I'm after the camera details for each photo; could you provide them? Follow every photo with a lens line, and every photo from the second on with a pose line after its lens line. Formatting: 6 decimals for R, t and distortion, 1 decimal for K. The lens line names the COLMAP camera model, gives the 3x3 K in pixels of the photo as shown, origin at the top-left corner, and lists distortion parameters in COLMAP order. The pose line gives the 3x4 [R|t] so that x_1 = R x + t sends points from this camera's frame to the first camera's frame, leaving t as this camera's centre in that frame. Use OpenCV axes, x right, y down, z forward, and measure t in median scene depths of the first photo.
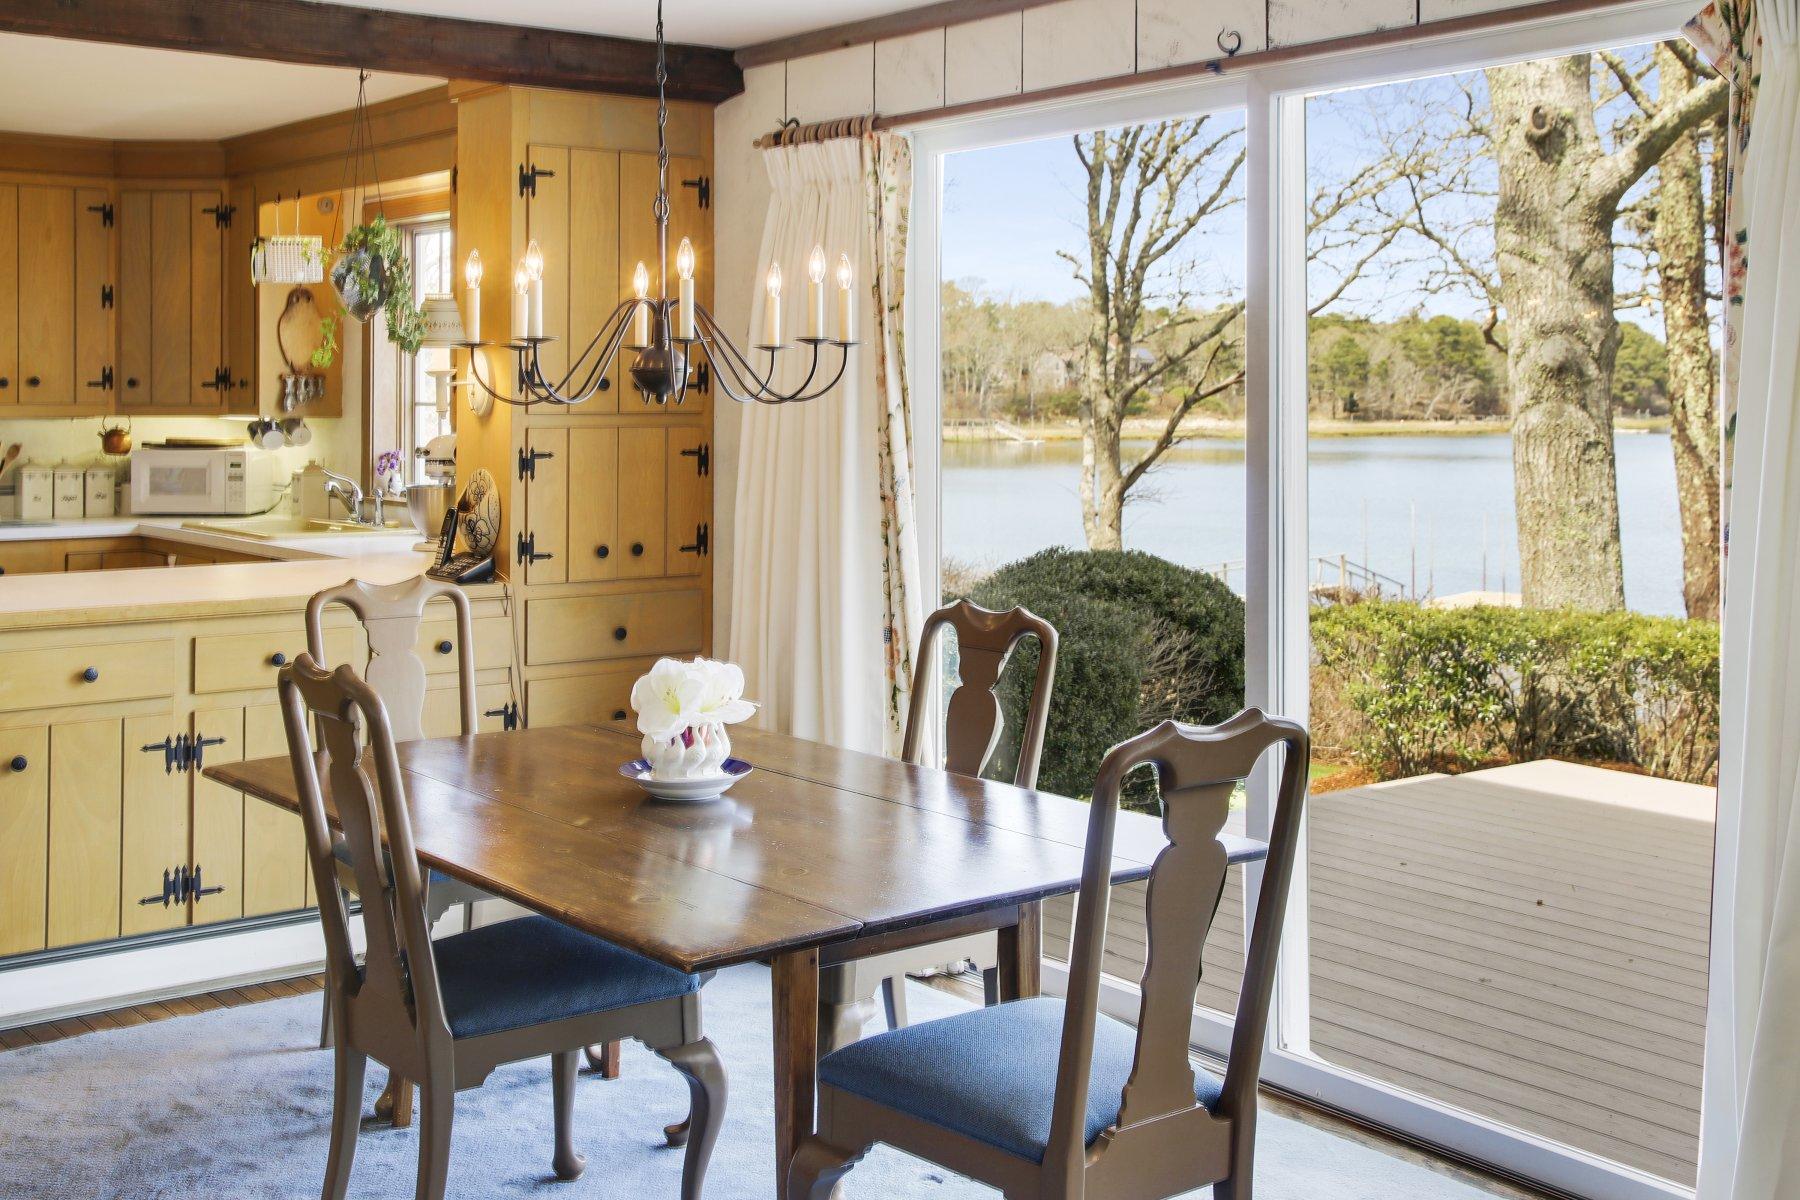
lens RADIAL K [[2146.0, 0, 897.6], [0, 2146.0, 604.3], [0, 0, 1]] dist [0.095255, 0.000000]
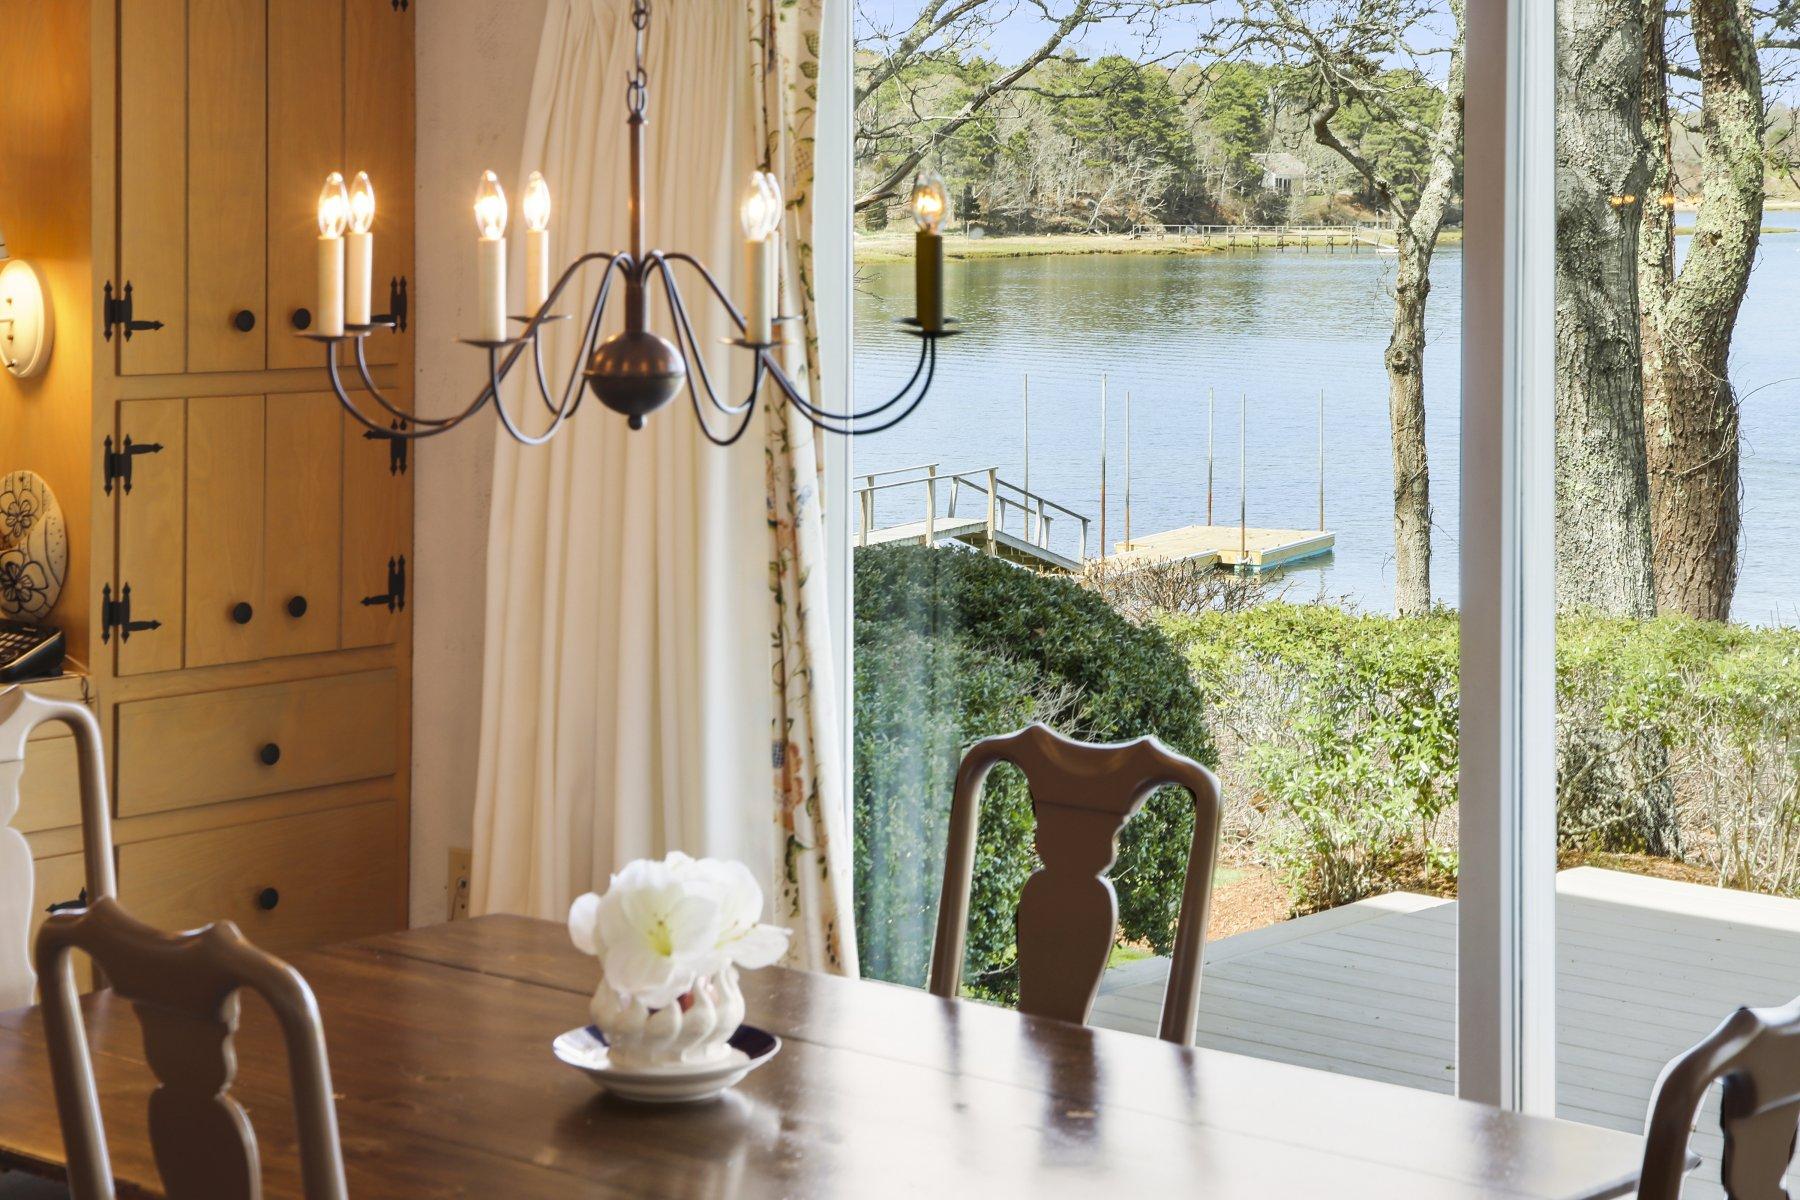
lens RADIAL K [[3710.5, 0, 900.8], [0, 3710.5, 596.4], [0, 0, 1]] dist [0.227464, 0.000000]
pose [[0.980627, -0.018492, 0.195011, -0.153425], [0.015587, 0.999744, 0.016421, -0.040930], [-0.195265, -0.013063, 0.980664, -0.006510]]
